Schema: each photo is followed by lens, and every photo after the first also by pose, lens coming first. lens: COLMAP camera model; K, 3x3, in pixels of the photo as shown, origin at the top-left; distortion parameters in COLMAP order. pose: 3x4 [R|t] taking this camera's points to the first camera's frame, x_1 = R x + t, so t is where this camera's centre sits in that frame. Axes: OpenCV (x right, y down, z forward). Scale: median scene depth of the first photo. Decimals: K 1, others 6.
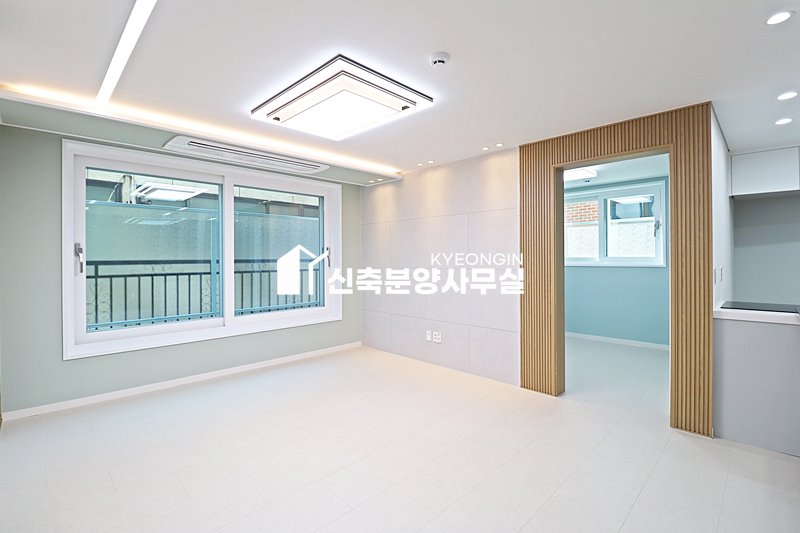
lens RADIAL K [[371.7, 0, 399.5], [0, 371.7, 250.2], [0, 0, 1]] dist [-0.004818, -0.007654]
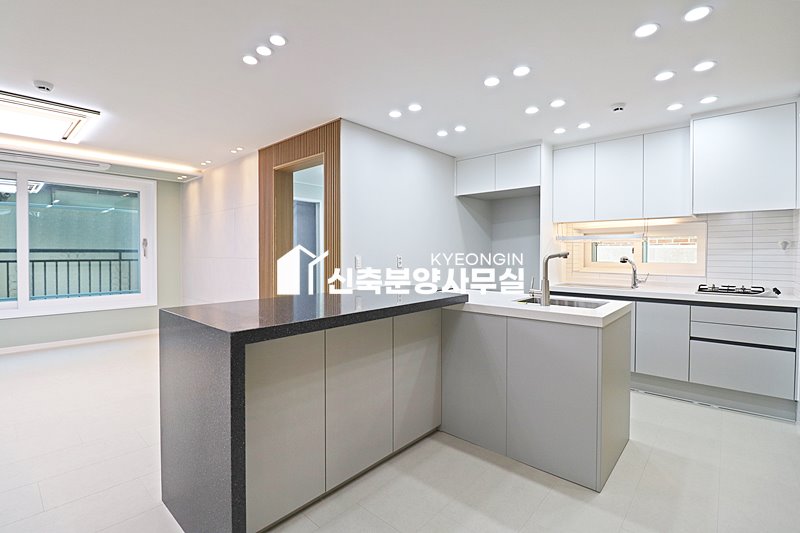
lens RADIAL K [[371.7, 0, 396.6], [0, 371.7, 256.6], [0, 0, 1]] dist [-0.004818, -0.007654]
pose [[0.998991, 0.007684, 0.044245, 0.556402], [-0.009322, 0.999274, 0.036935, -0.002392], [-0.043929, -0.037311, 0.998338, -0.124472]]
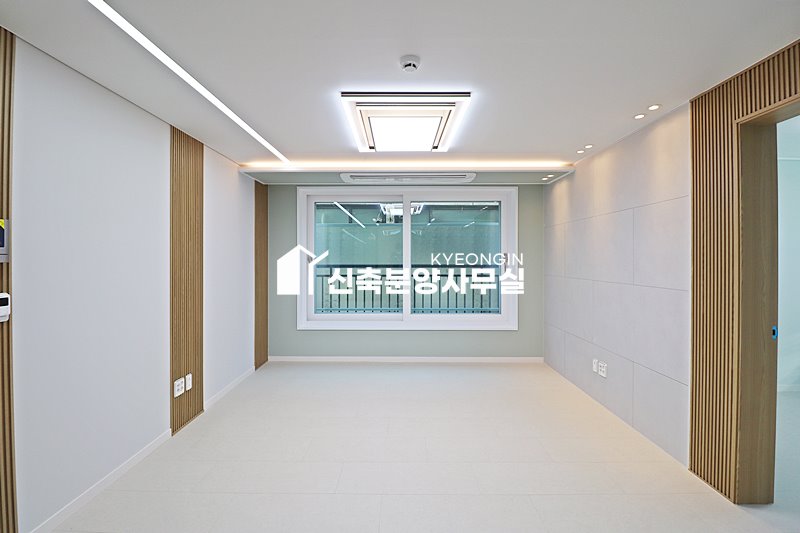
lens RADIAL K [[371.7, 0, 398.6], [0, 371.7, 259.5], [0, 0, 1]] dist [-0.004818, -0.007654]
pose [[0.696845, 0.009532, -0.717158, 0.345055], [0.012930, 0.999582, 0.025850, -0.022889], [0.717105, -0.027286, 0.696431, 0.146418]]
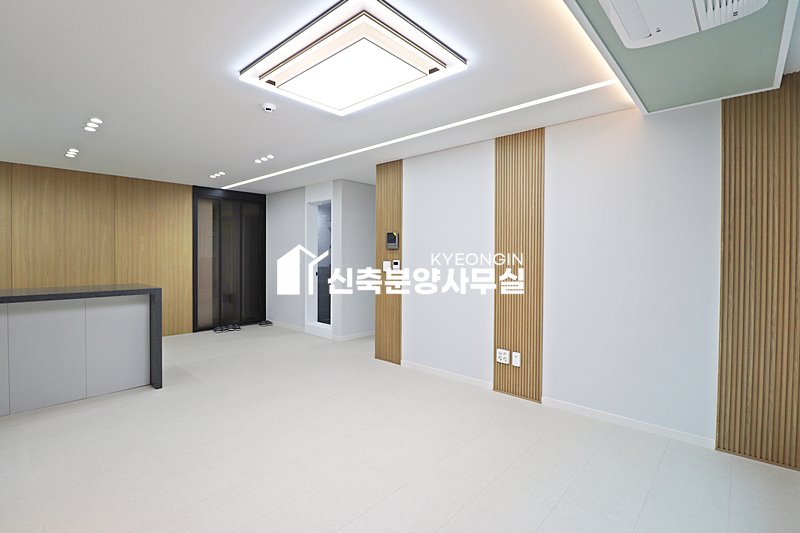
lens RADIAL K [[371.7, 0, 392.9], [0, 371.7, 259.6], [0, 0, 1]] dist [-0.004818, -0.007654]
pose [[-0.999698, 0.003325, -0.024343, -0.138210], [0.003613, 0.999924, -0.011796, 0.021653], [0.024302, -0.011880, -0.999634, 1.067489]]
